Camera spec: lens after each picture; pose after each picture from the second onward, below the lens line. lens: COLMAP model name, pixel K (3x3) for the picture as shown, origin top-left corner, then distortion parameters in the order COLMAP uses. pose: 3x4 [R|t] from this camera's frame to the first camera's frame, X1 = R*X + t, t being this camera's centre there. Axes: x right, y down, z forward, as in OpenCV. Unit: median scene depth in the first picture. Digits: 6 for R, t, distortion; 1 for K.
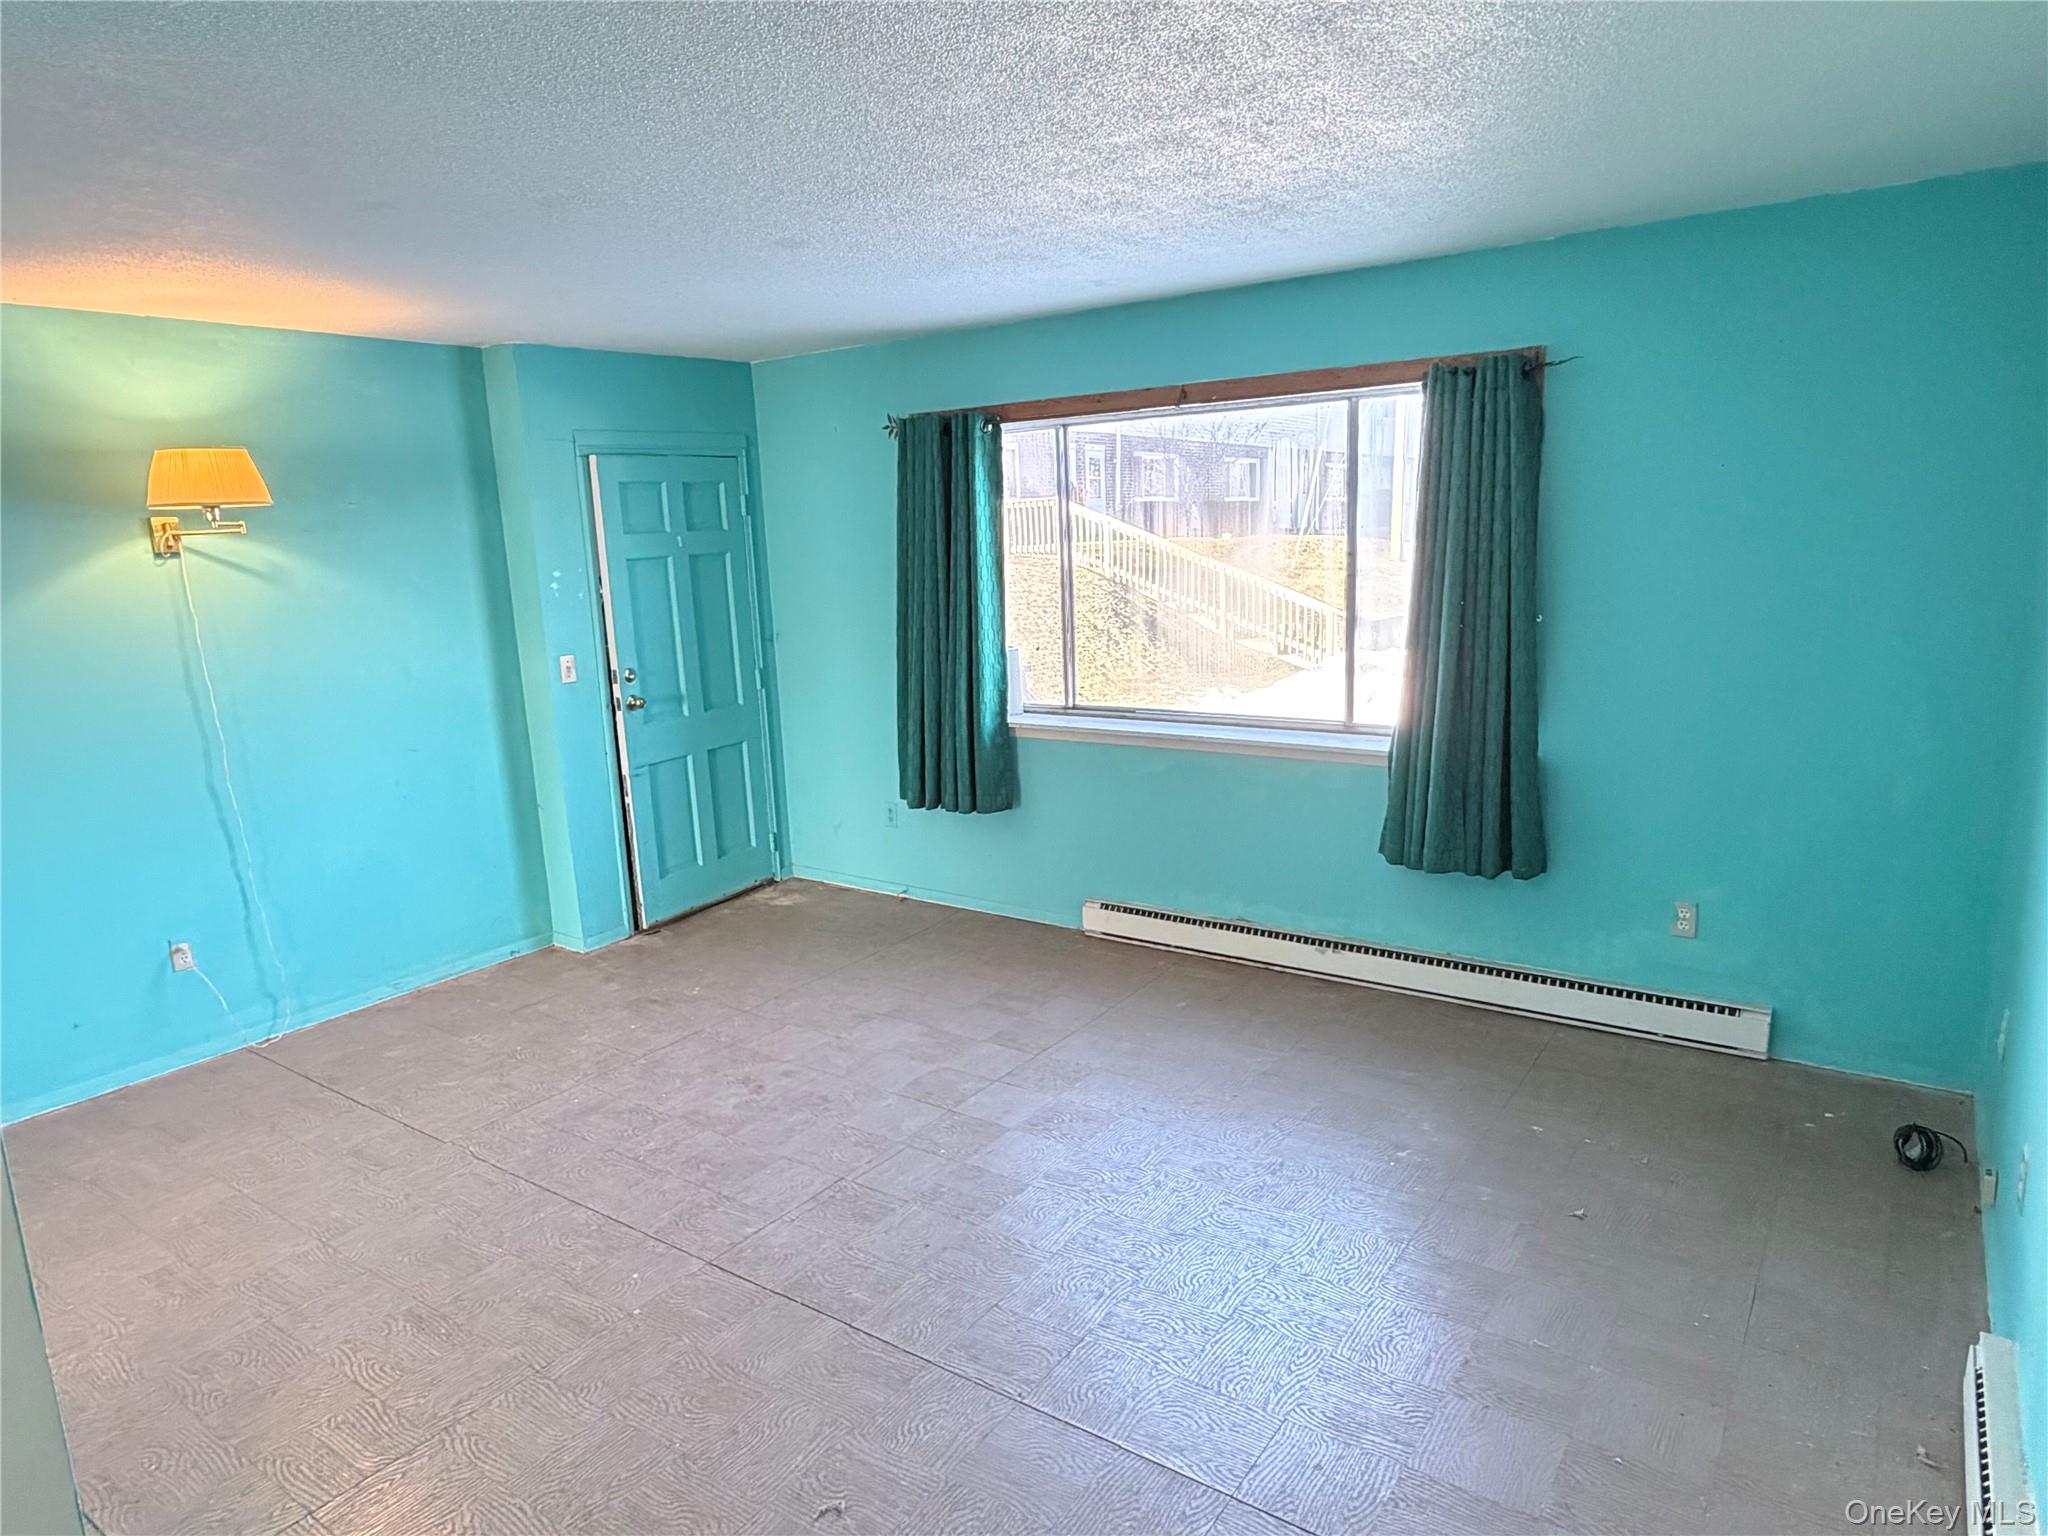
lens RADIAL K [[1248.2, 0, 1026.7], [0, 1248.2, 772.8], [0, 0, 1]] dist [-0.000857, -0.000222]
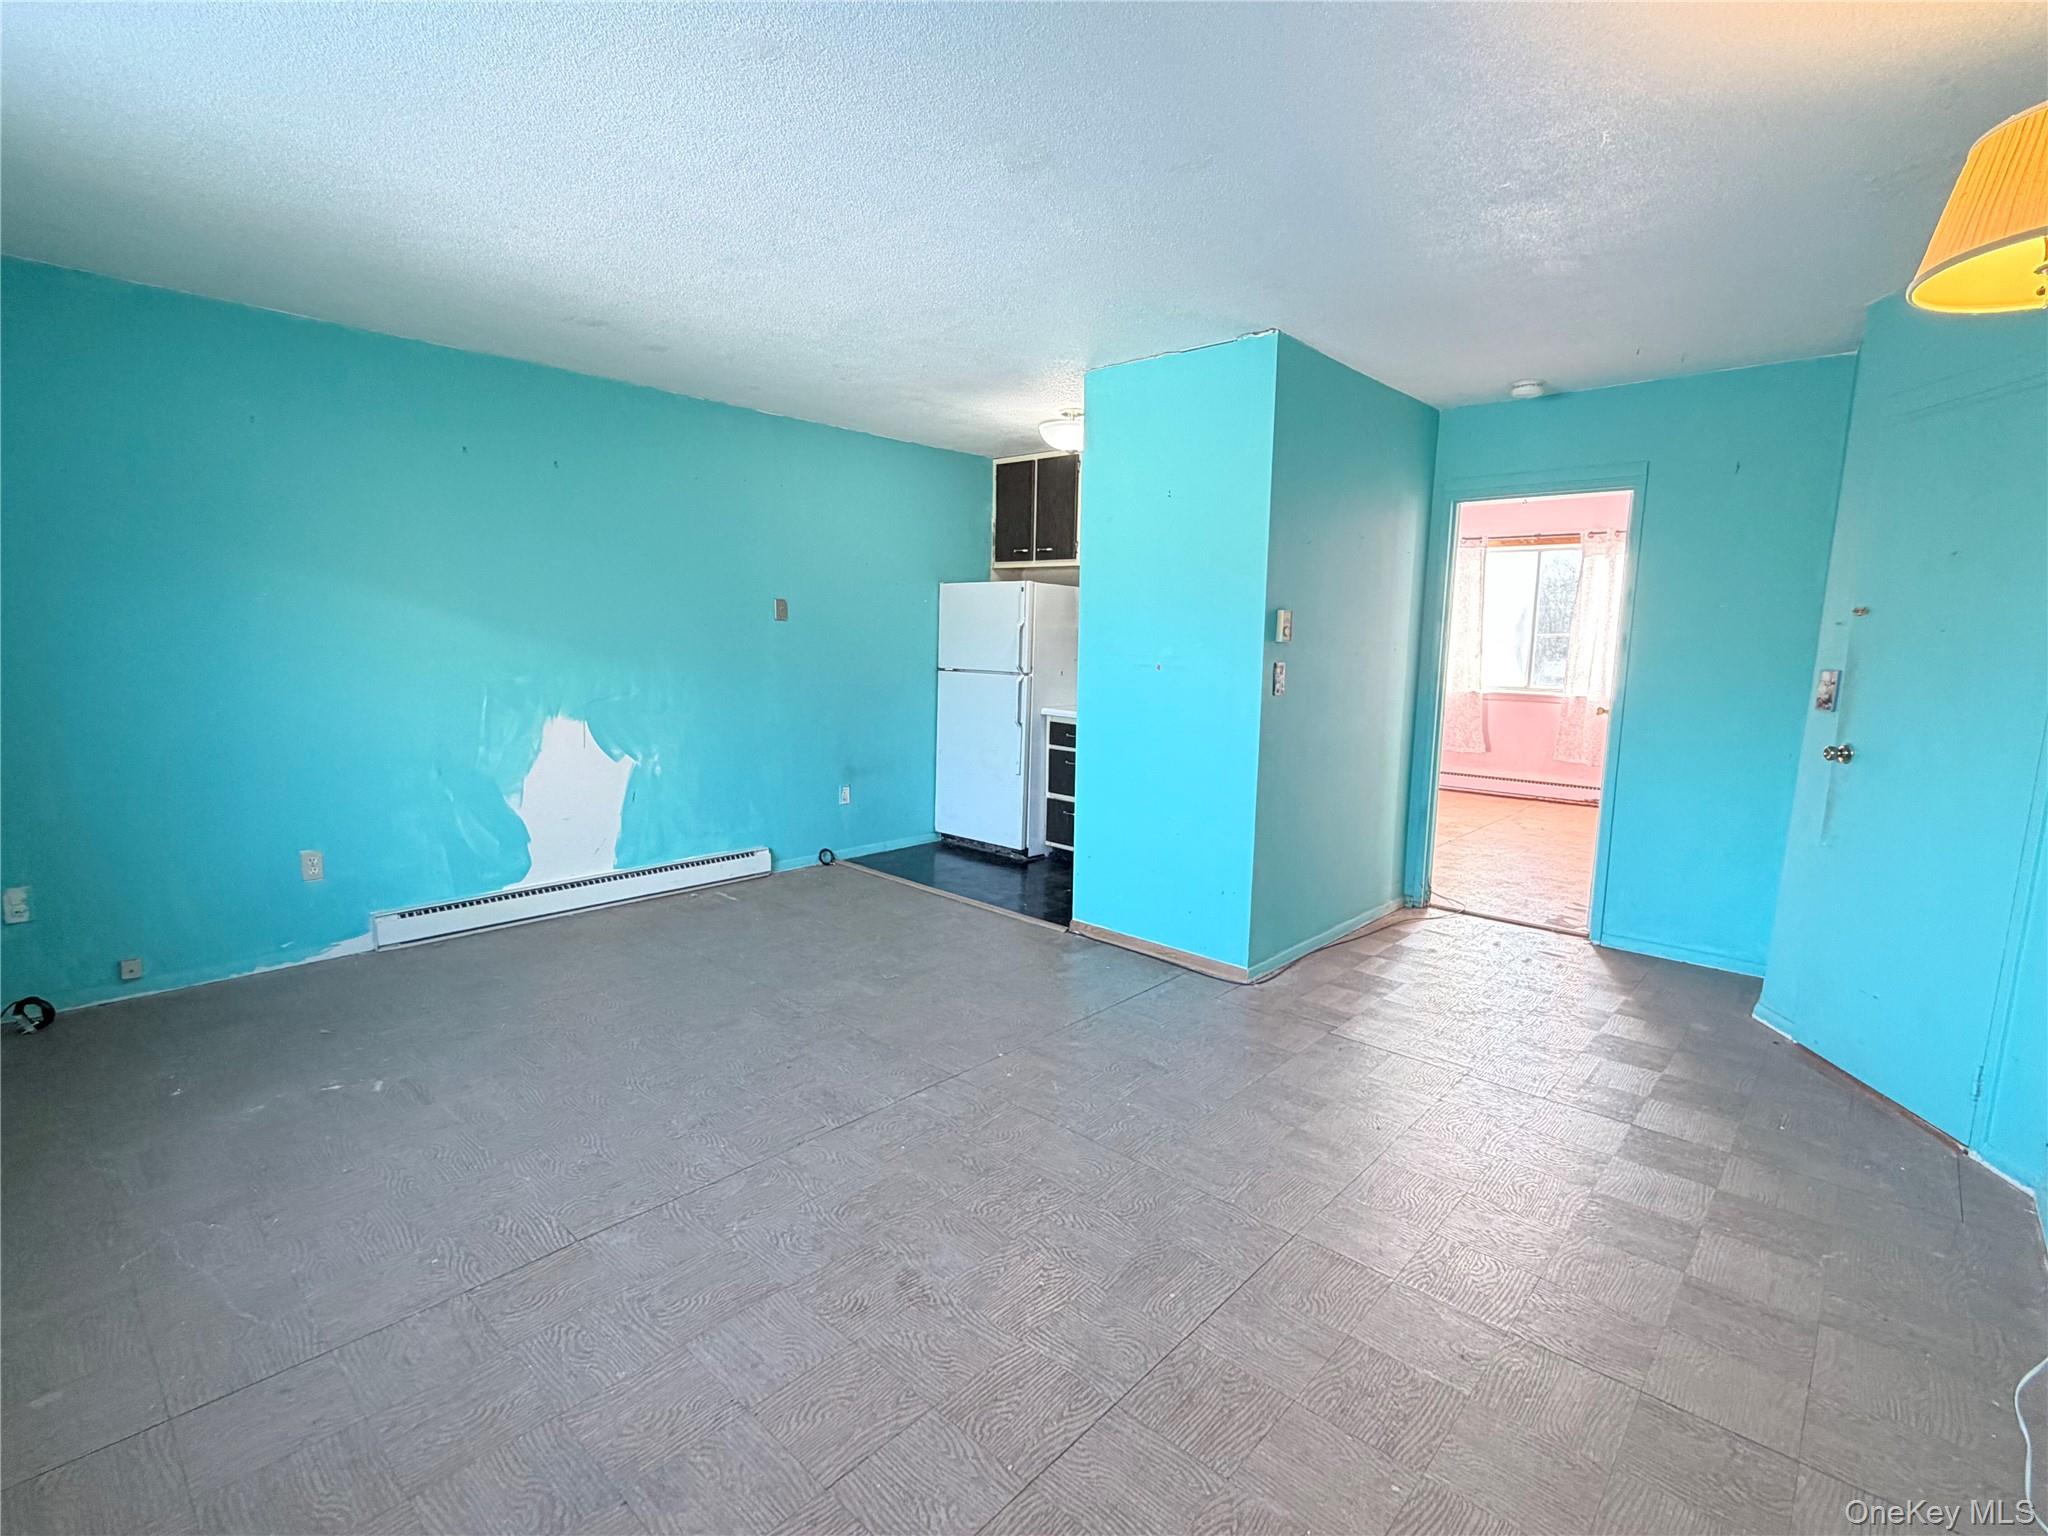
lens RADIAL K [[974.8, 0, 1031.8], [0, 974.8, 760.9], [0, 0, 1]] dist [-0.004619, 0.001075]
pose [[-0.992914, 0.004698, 0.118740, -0.272692], [0.041793, 0.949189, 0.311918, -0.136959], [-0.111241, 0.314670, -0.942660, 1.102115]]
